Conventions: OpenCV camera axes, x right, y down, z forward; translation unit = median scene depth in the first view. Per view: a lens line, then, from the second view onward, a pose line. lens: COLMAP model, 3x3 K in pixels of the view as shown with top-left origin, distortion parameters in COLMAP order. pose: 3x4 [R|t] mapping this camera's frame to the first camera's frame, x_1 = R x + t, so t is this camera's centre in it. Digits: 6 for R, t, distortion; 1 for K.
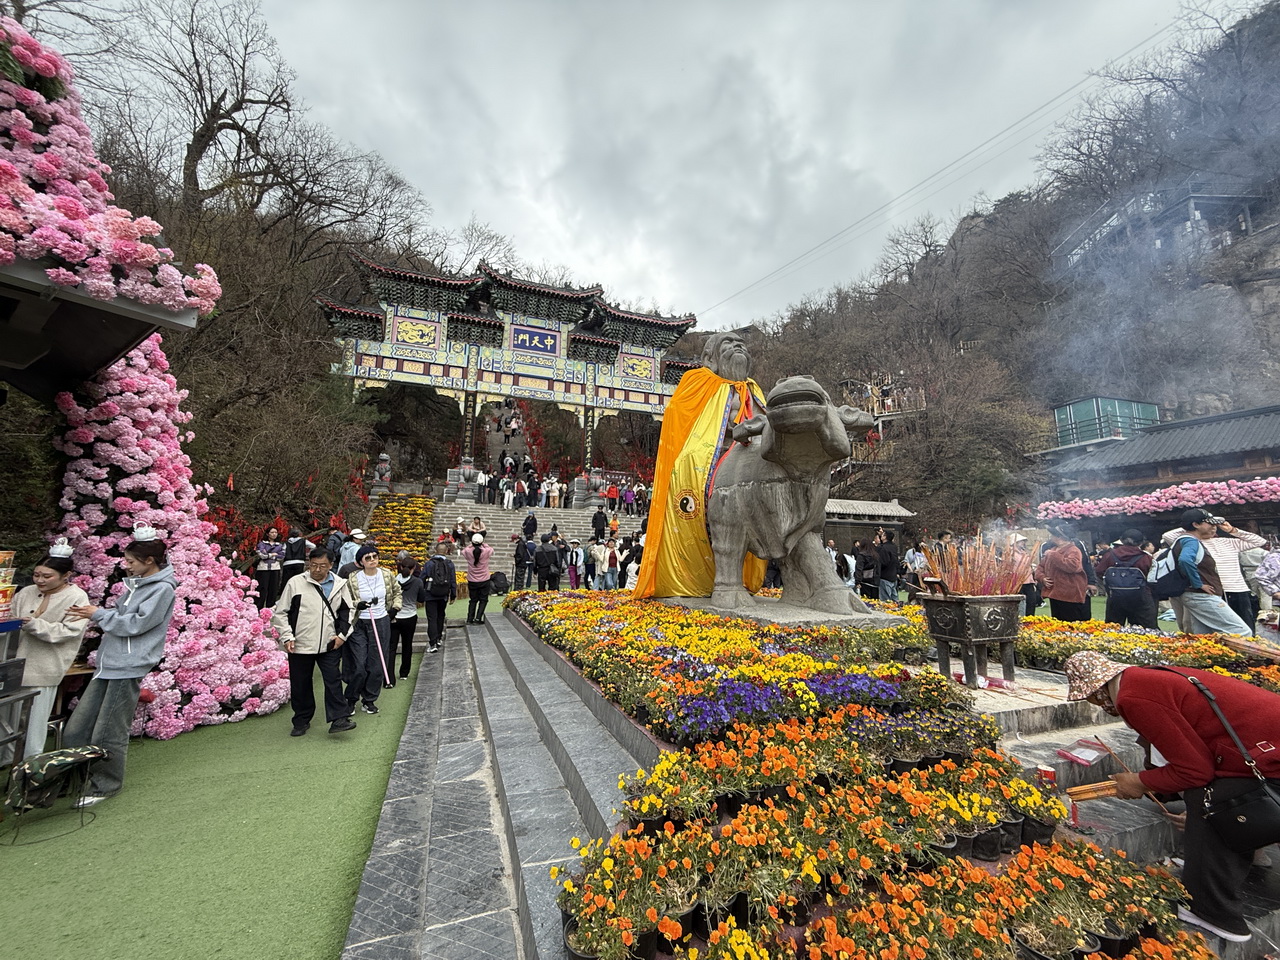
lens RADIAL K [[512.8, 0, 638.0], [0, 512.8, 479.9], [0, 0, 1]] dist [-0.000431, -0.000236]
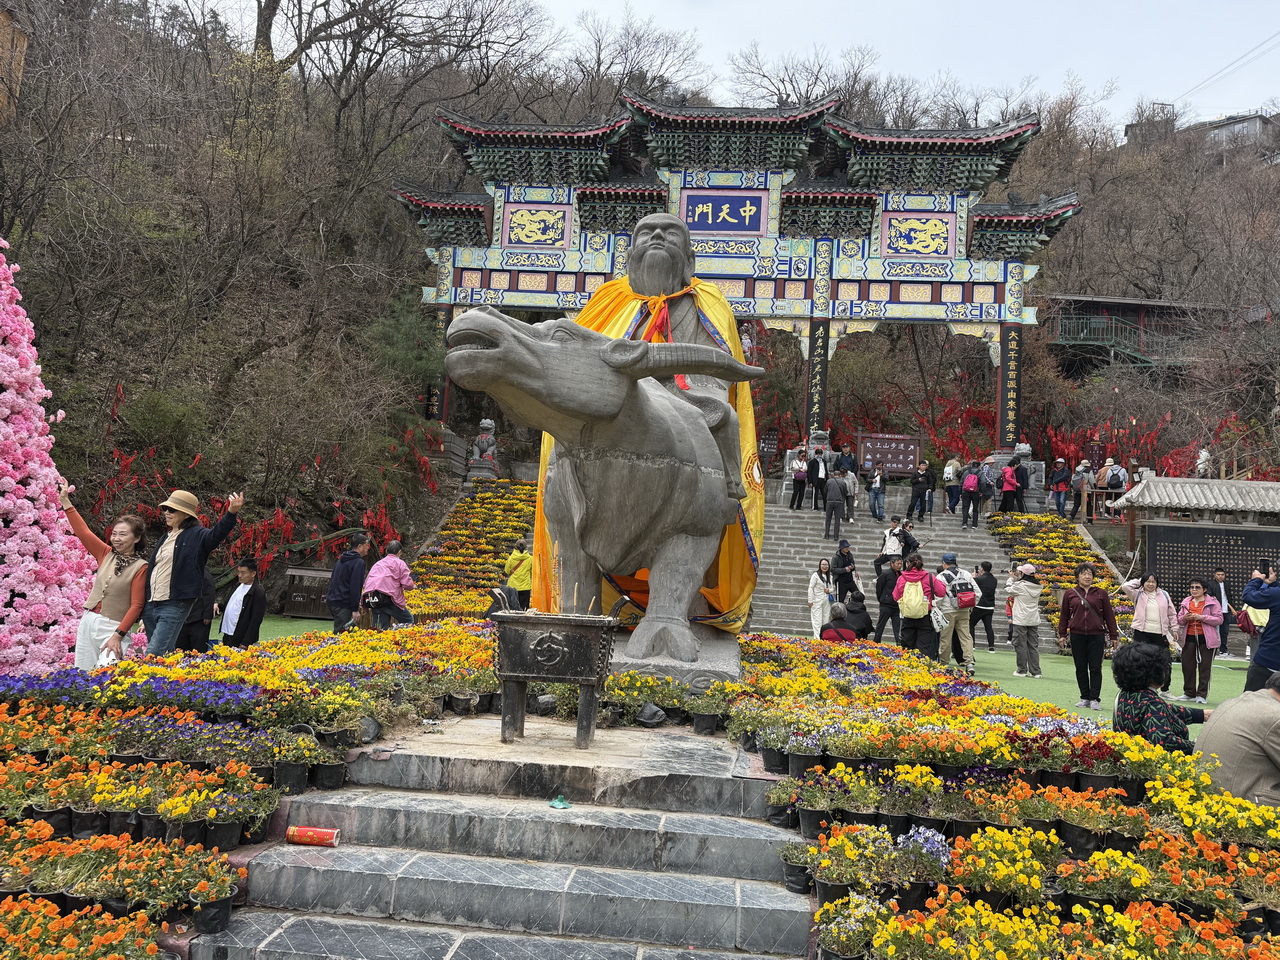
lens RADIAL K [[941.7, 0, 629.9], [0, 941.7, 493.4], [0, 0, 1]] dist [0.081744, -0.038216]
pose [[0.899213, -0.000110, -0.437510, 0.177374], [0.018955, 0.999071, 0.038708, 0.000827], [0.437099, -0.043100, 0.898380, -0.017895]]
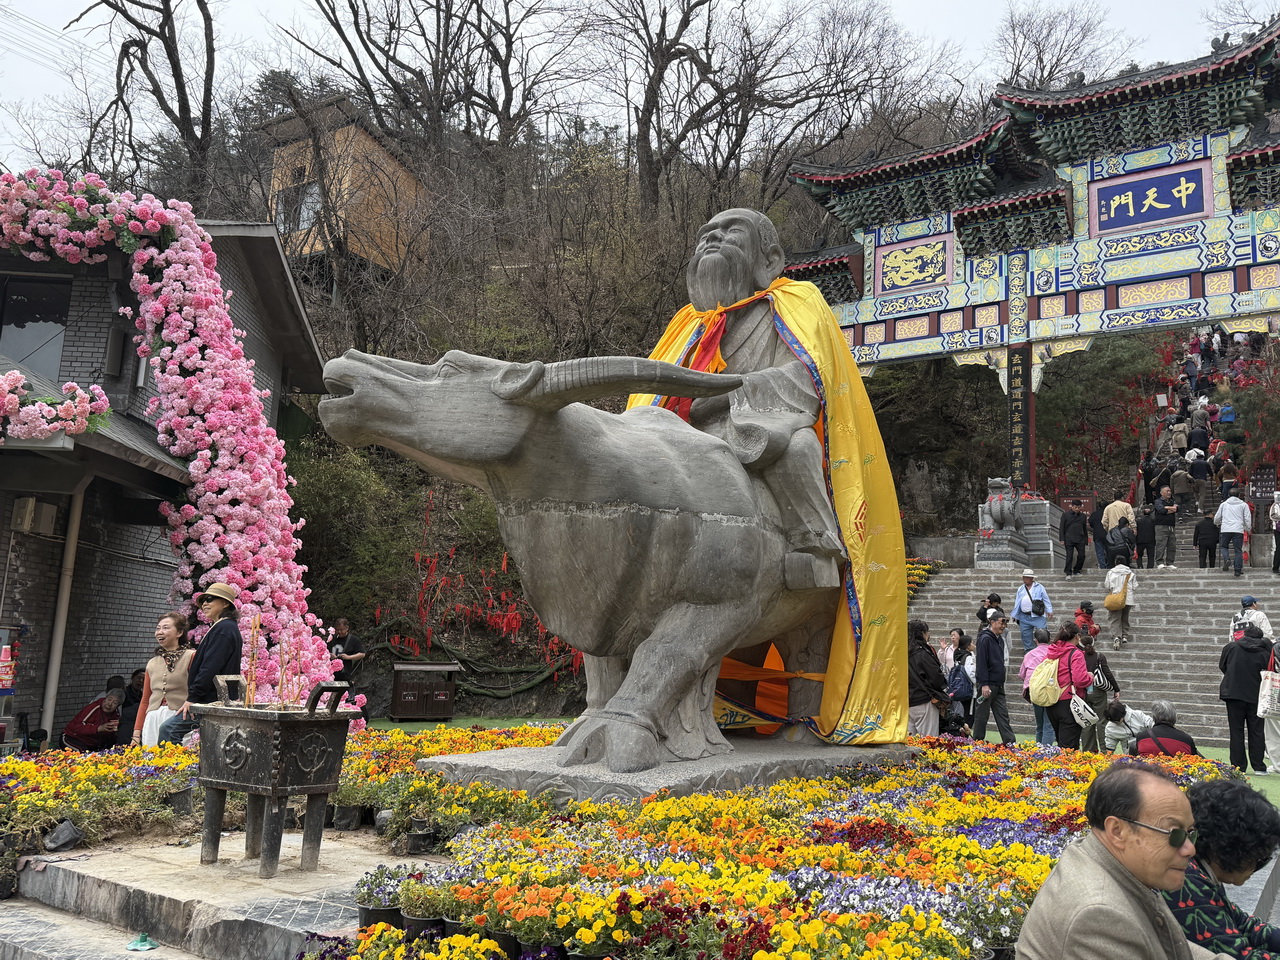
lens RADIAL K [[1032.6, 0, 637.6], [0, 1032.6, 491.8], [0, 0, 1]] dist [0.060451, -0.085708]
pose [[0.582678, -0.118217, -0.804059, 0.253371], [0.092057, 0.992597, -0.079226, 0.016265], [0.807472, -0.027856, 0.589248, 0.091207]]
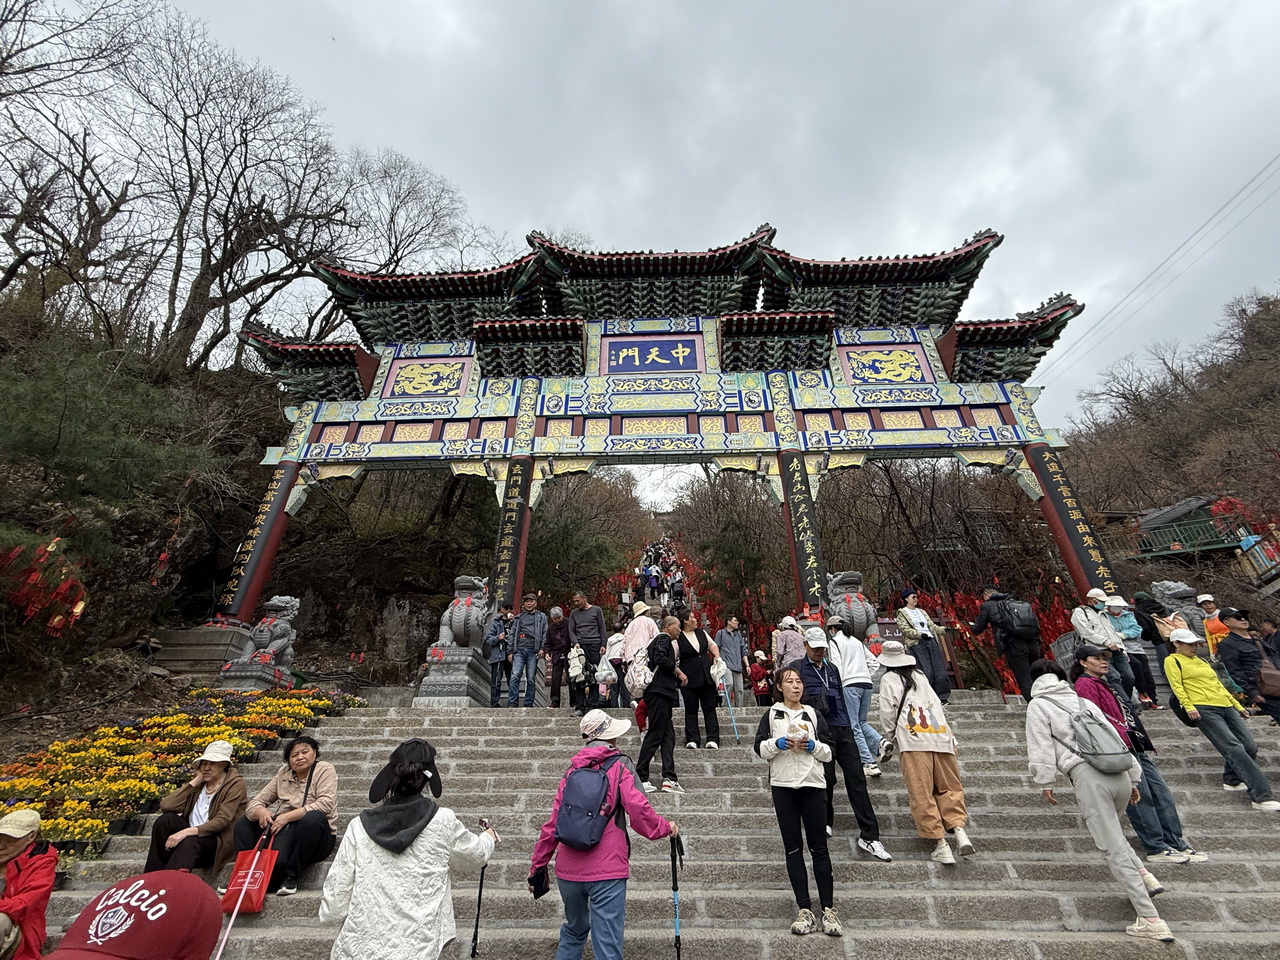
lens RADIAL K [[555.5, 0, 639.2], [0, 555.5, 488.5], [0, 0, 1]] dist [-0.000726, 0.001100]
pose [[0.923032, -0.218759, -0.316475, -0.074935], [0.075118, 0.909250, -0.409416, 0.061468], [0.377318, 0.354131, 0.855700, 0.608336]]
